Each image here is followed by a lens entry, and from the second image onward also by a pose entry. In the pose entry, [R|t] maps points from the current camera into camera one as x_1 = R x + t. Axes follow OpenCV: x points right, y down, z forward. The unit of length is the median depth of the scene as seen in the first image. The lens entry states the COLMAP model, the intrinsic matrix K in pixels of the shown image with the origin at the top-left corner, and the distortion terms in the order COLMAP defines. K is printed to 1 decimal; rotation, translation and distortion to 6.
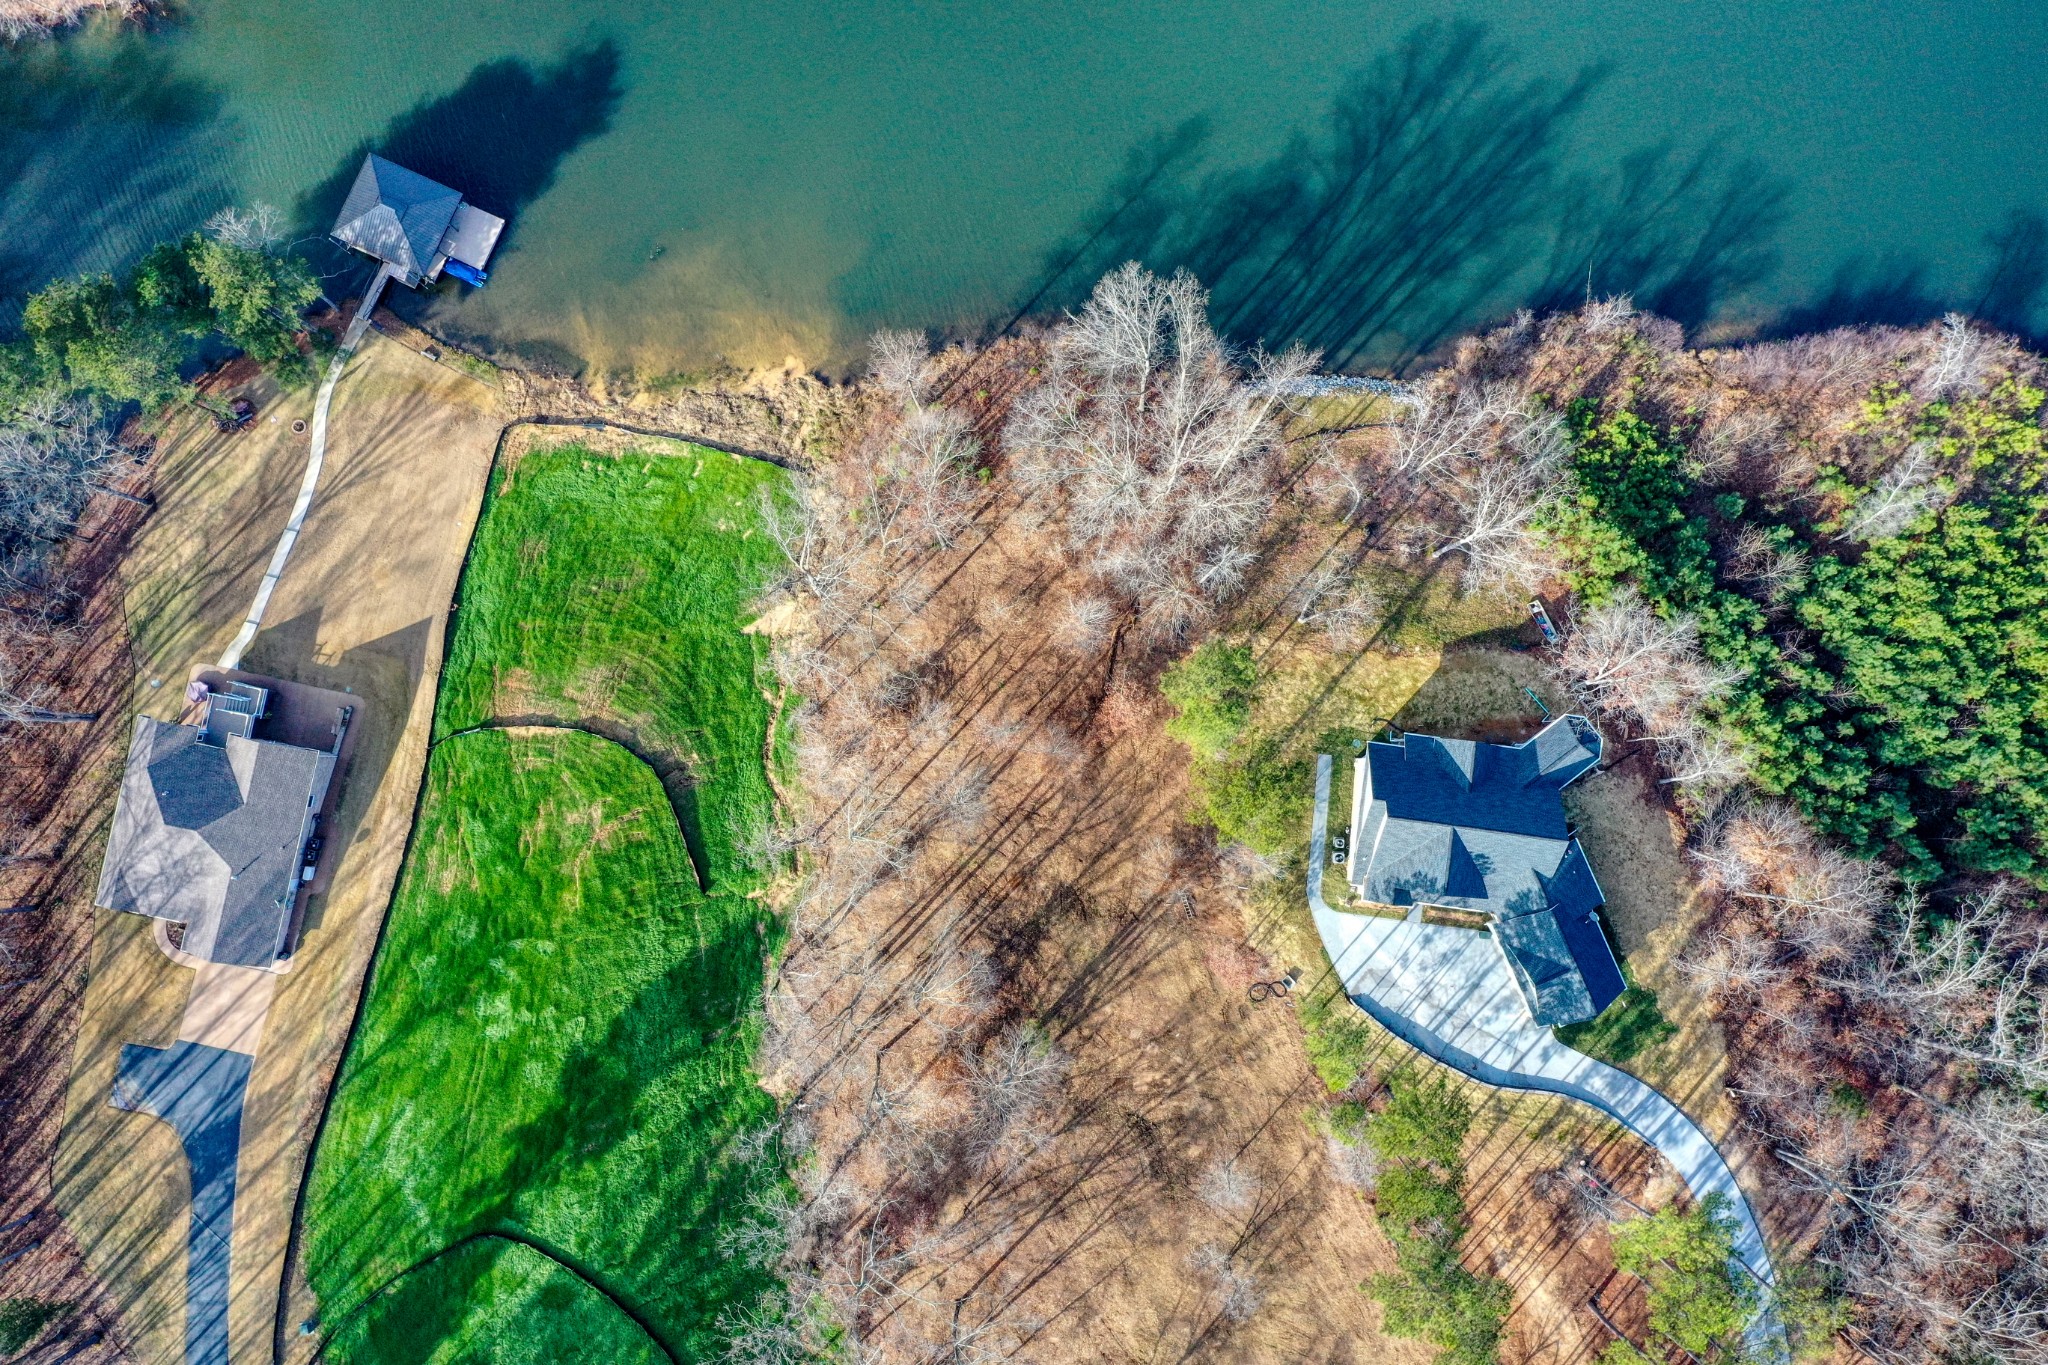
lens RADIAL K [[1615.6, 0, 1019.4], [0, 1615.6, 676.4], [0, 0, 1]] dist [0.001879, -0.007011]
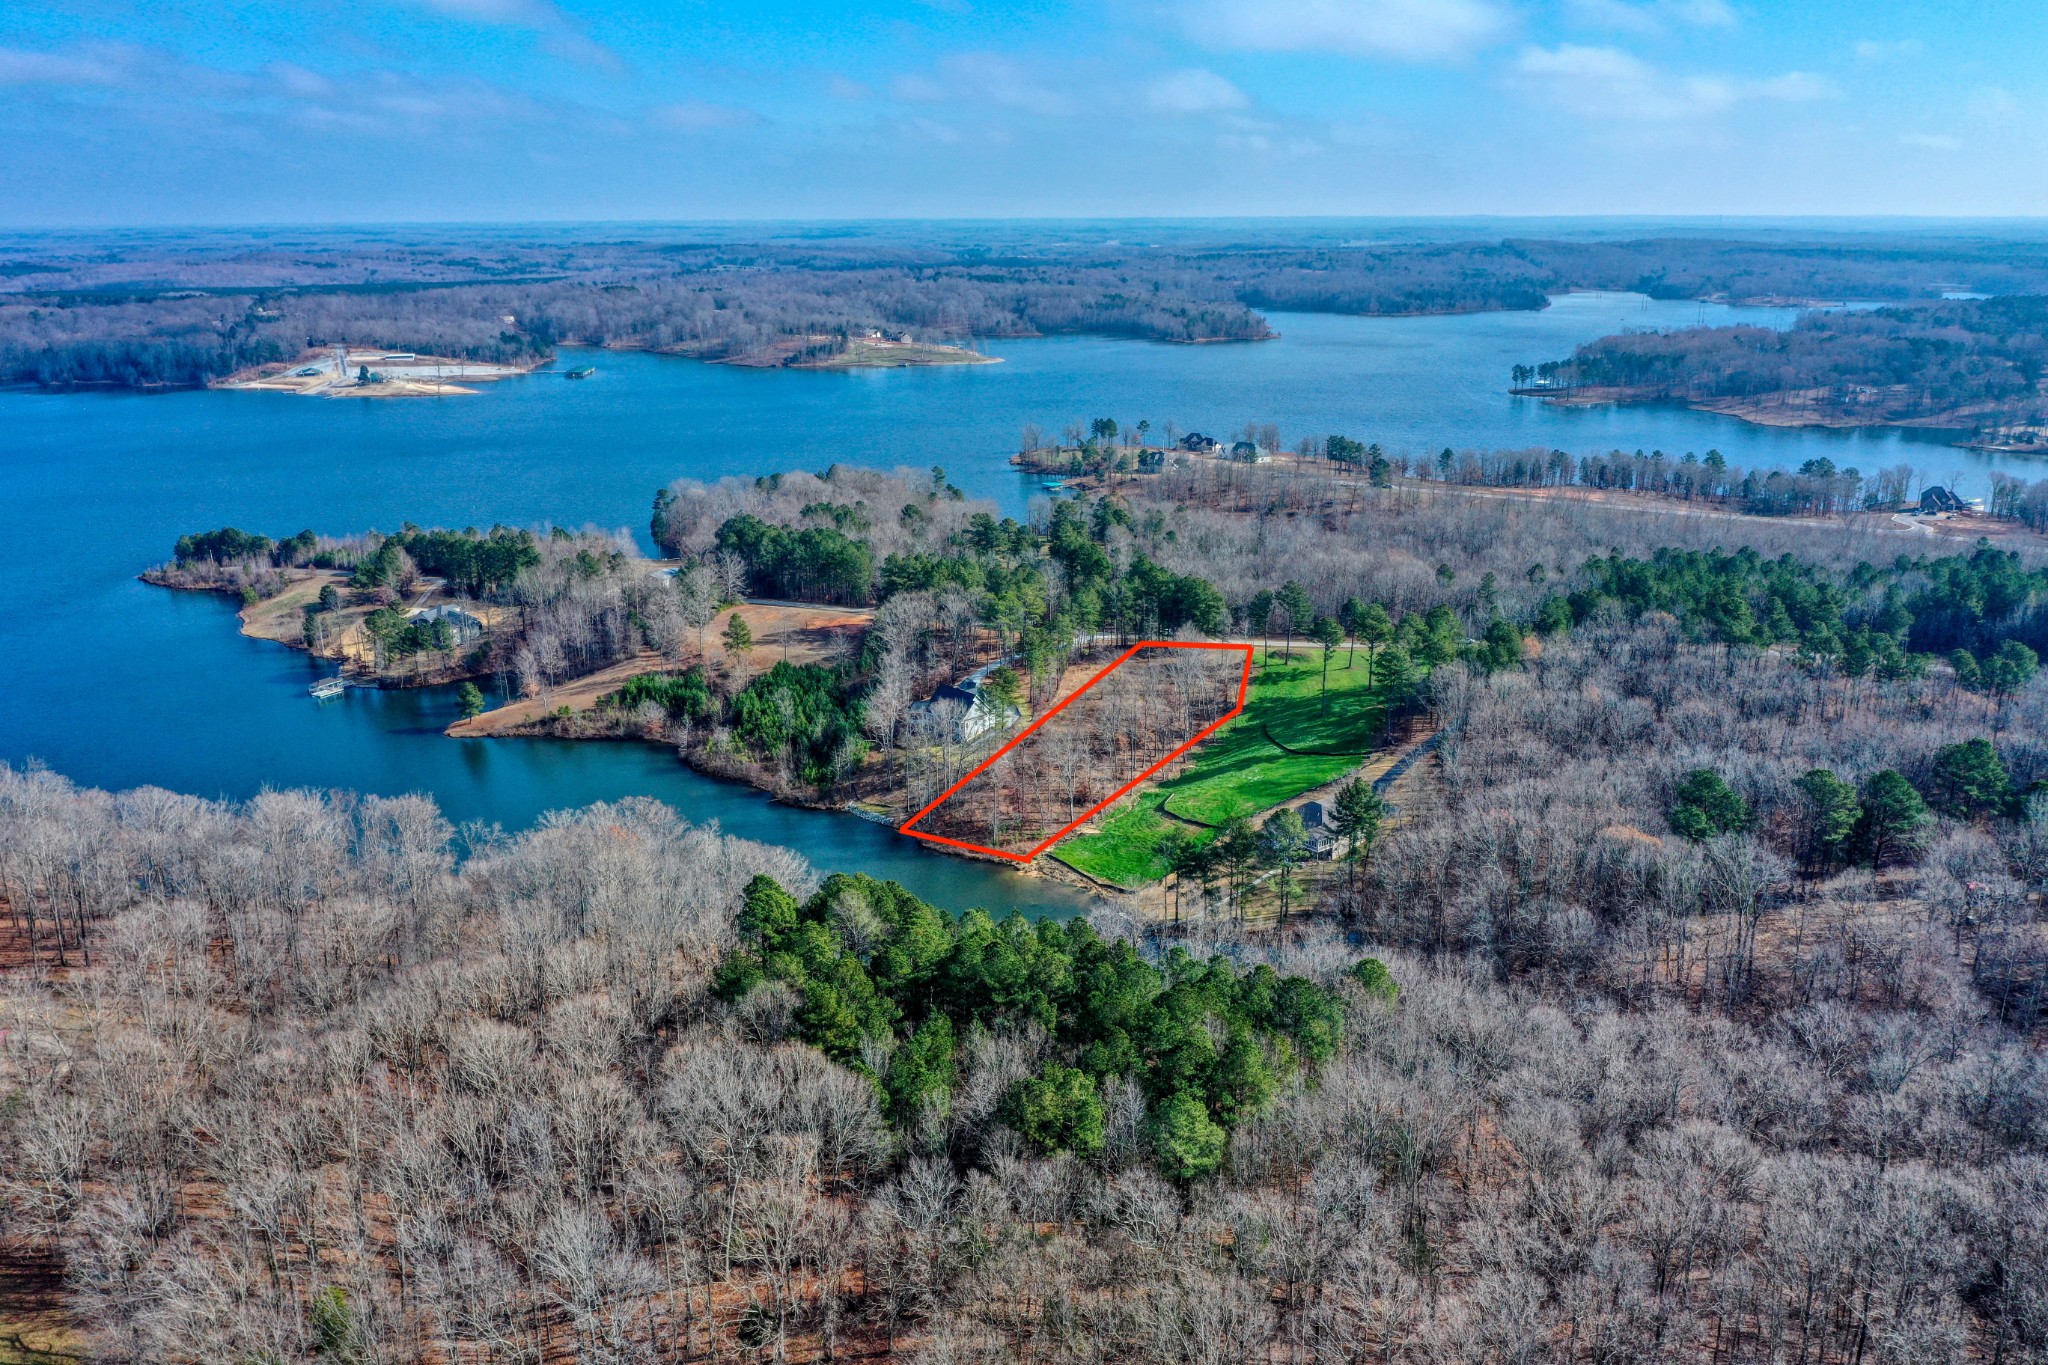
lens RADIAL K [[1615.6, 0, 1019.4], [0, 1615.6, 676.4], [0, 0, 1]] dist [0.001879, -0.007011]
pose [[-0.758881, -0.162147, 0.630720, -1.576350], [0.650952, -0.160660, 0.741923, -1.895734], [-0.018969, 0.973600, 0.227472, 0.188632]]
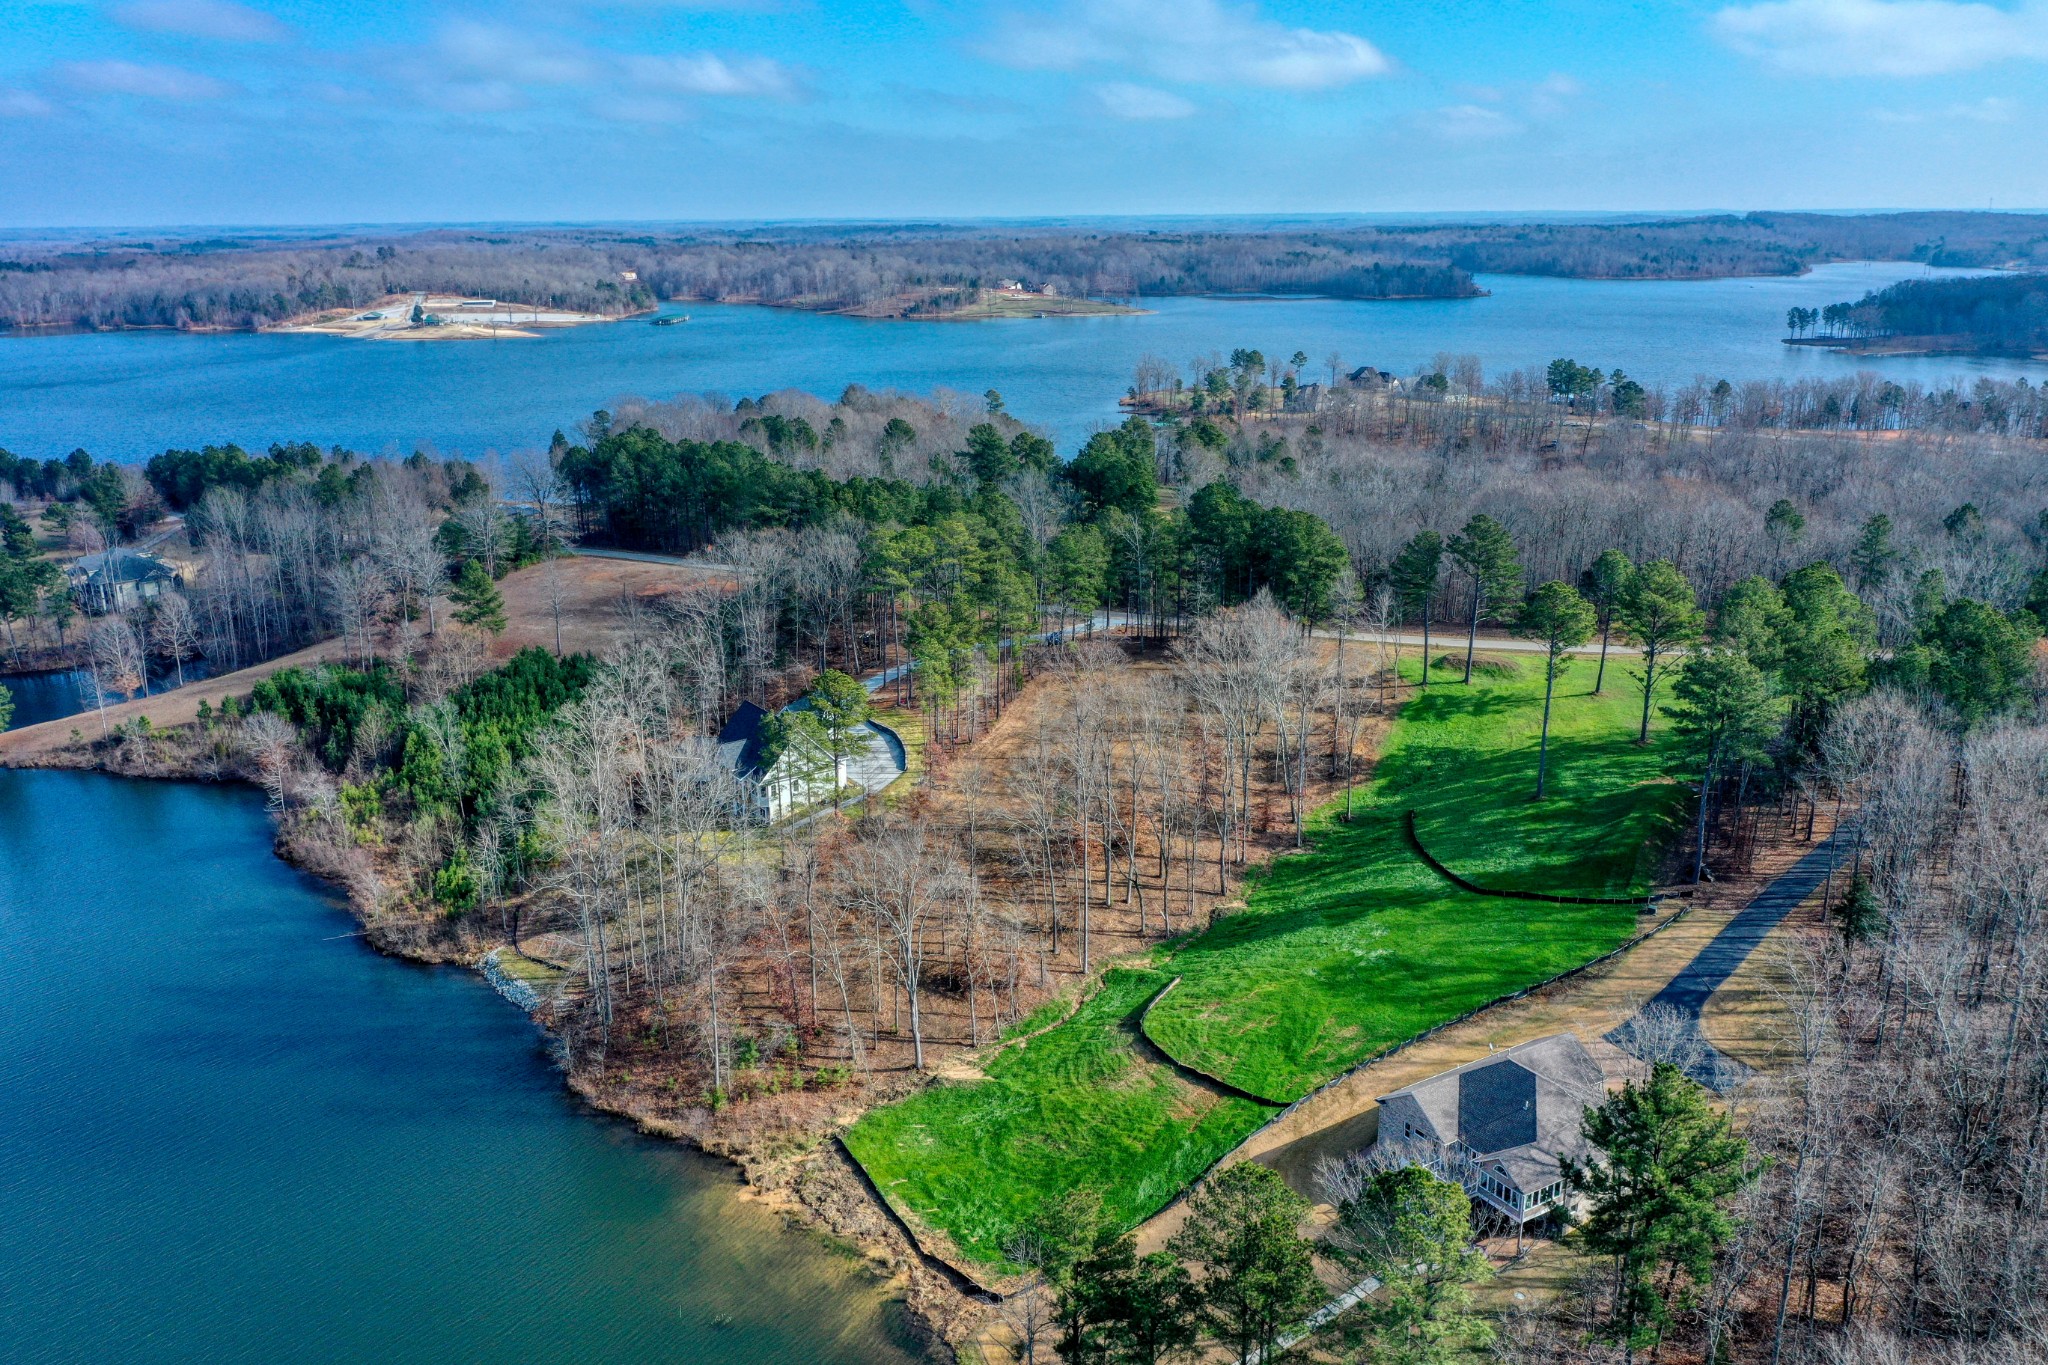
lens RADIAL K [[1615.6, 0, 1019.4], [0, 1615.6, 676.4], [0, 0, 1]] dist [0.001879, -0.007011]
pose [[-0.673493, -0.183958, 0.715938, -0.856028], [0.738879, -0.139291, 0.659284, -0.648270], [-0.021557, 0.973015, 0.229734, 0.496371]]
